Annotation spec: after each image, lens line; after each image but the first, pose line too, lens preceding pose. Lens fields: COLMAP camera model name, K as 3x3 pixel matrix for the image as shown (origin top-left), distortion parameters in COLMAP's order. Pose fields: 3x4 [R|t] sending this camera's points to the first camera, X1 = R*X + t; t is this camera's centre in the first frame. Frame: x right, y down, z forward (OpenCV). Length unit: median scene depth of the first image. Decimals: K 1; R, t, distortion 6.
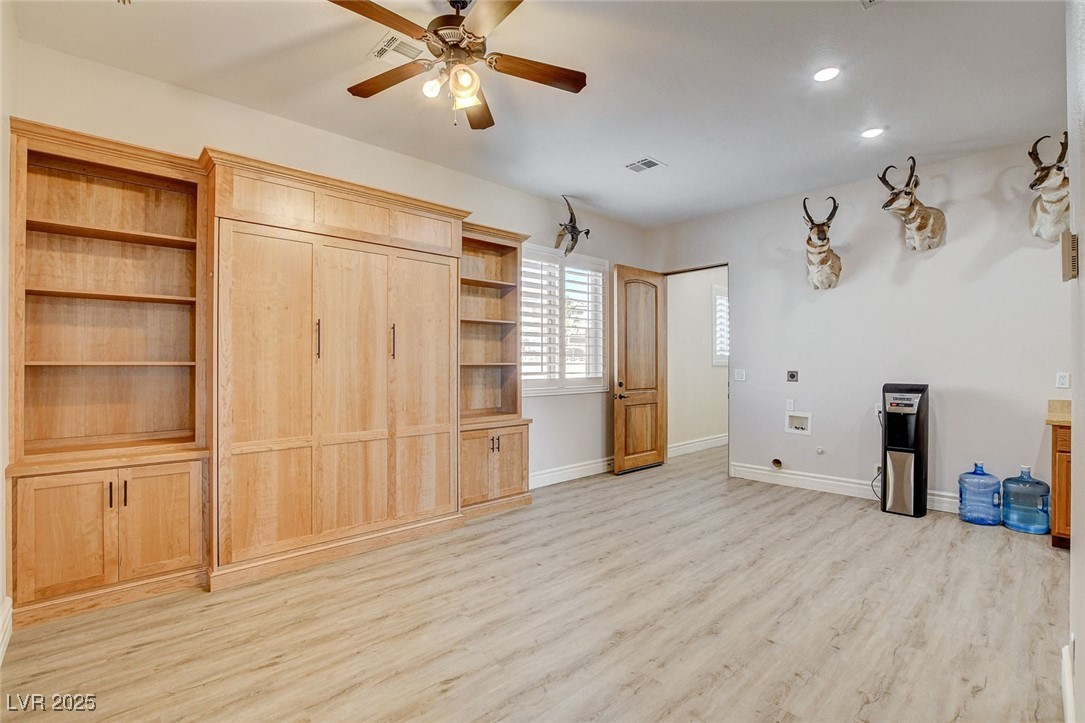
lens RADIAL K [[491.3, 0, 542.5], [0, 491.3, 361.5], [0, 0, 1]] dist [-0.021907, 0.000101]
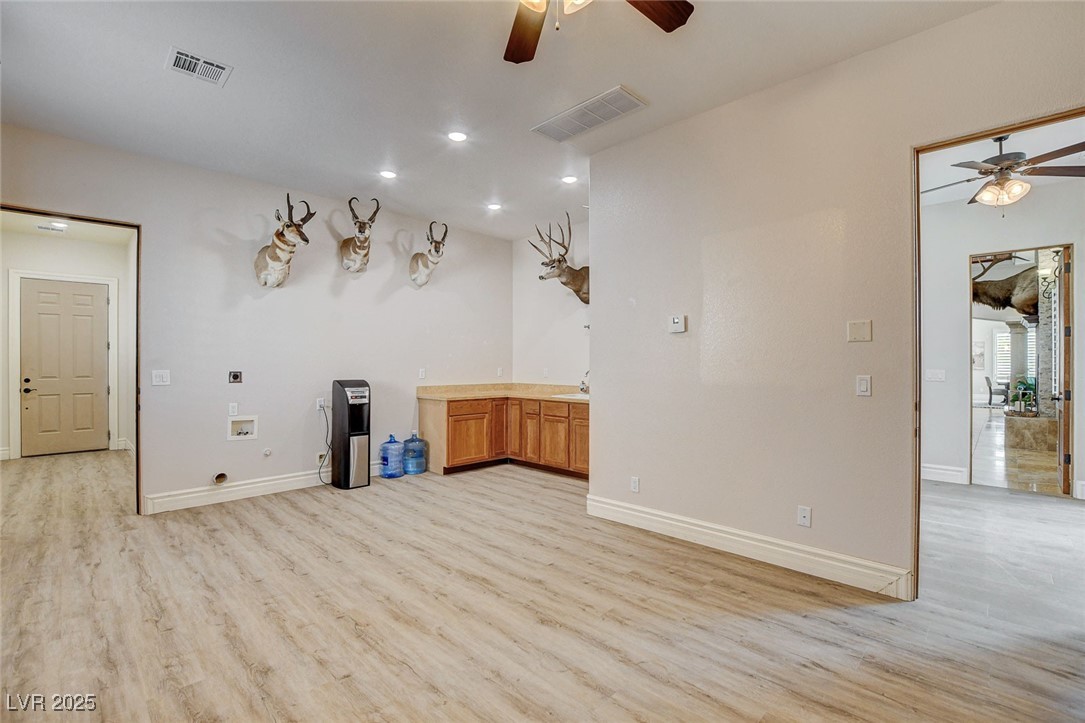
lens RADIAL K [[486.3, 0, 545.2], [0, 486.3, 363.5], [0, 0, 1]] dist [-0.038060, 0.007130]
pose [[-0.042004, -0.000175, 0.999117, -0.598622], [-0.005756, 0.999983, -0.000067, 0.003290], [-0.999101, -0.005754, -0.042005, 0.715175]]
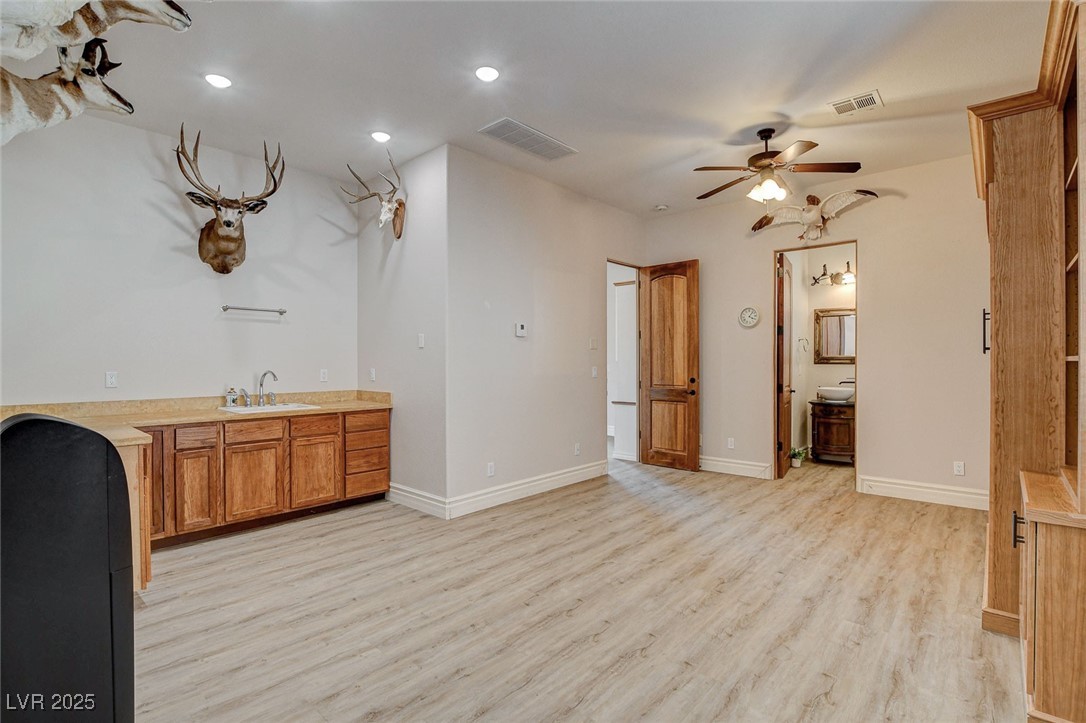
lens RADIAL K [[523.6, 0, 546.2], [0, 523.6, 361.3], [0, 0, 1]] dist [-0.028066, 0.001552]
pose [[-0.994904, 0.003324, -0.100769, 0.503166], [0.003914, 0.999976, -0.005654, 0.011683], [0.100748, -0.006020, -0.994894, 1.815377]]
